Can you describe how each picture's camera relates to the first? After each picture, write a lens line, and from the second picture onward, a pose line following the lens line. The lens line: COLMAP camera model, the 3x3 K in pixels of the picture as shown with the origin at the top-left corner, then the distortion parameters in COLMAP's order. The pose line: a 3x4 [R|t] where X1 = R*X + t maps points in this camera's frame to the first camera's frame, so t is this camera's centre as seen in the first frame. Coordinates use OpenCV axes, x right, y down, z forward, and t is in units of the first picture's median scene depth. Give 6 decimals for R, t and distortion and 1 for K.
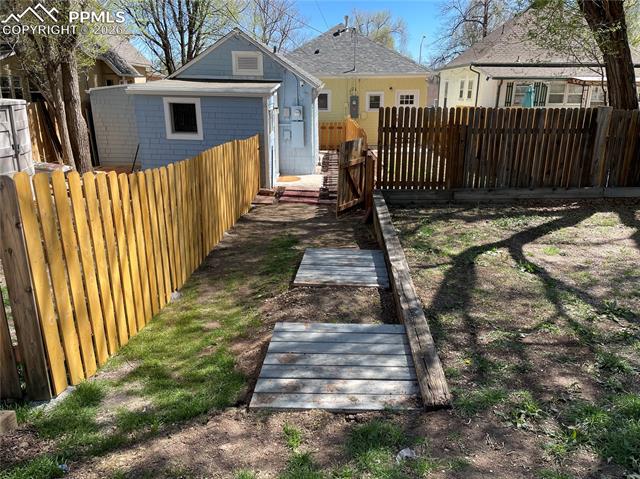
lens RADIAL K [[483.5, 0, 320.0], [0, 483.5, 239.5], [0, 0, 1]] dist [0.091598, -0.125304]
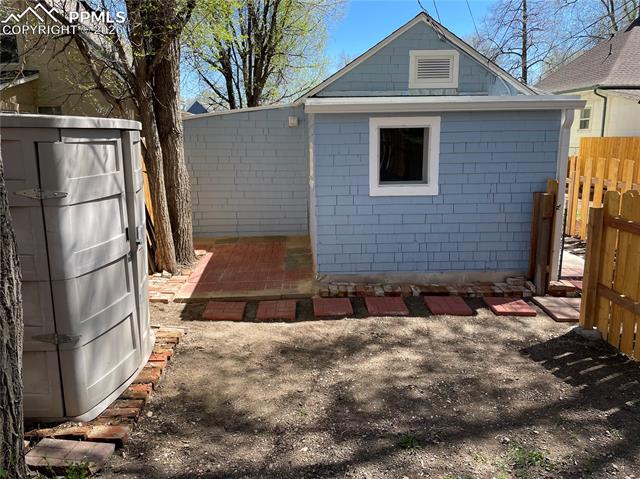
lens RADIAL K [[483.5, 0, 320.0], [0, 483.5, 239.5], [0, 0, 1]] dist [0.091598, -0.125304]
pose [[0.998069, -0.039026, 0.048318, -0.363531], [0.043142, 0.995248, -0.087295, -0.106018], [-0.044682, 0.089211, 0.995010, 0.445860]]
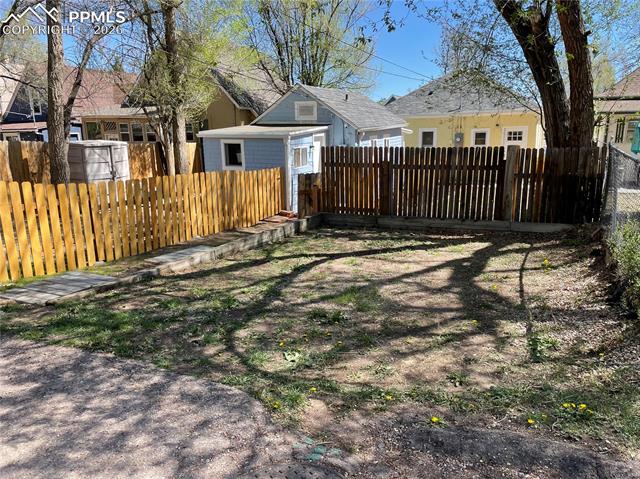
lens RADIAL K [[483.5, 0, 320.0], [0, 483.5, 239.5], [0, 0, 1]] dist [0.091598, -0.125304]
pose [[0.911516, 0.074574, -0.404446, 0.440487], [-0.102667, 0.993548, -0.048190, 0.016951], [0.398243, 0.085450, 0.913291, -0.078967]]
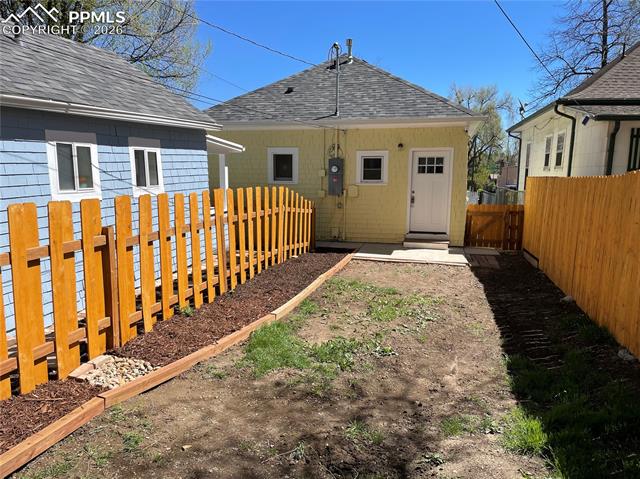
lens RADIAL K [[483.5, 0, 320.0], [0, 483.5, 239.5], [0, 0, 1]] dist [0.091598, -0.125304]
pose [[0.974837, 0.041179, -0.219084, 0.337620], [-0.074426, 0.986520, -0.145739, -0.213592], [0.210129, 0.158377, 0.964760, 0.852508]]
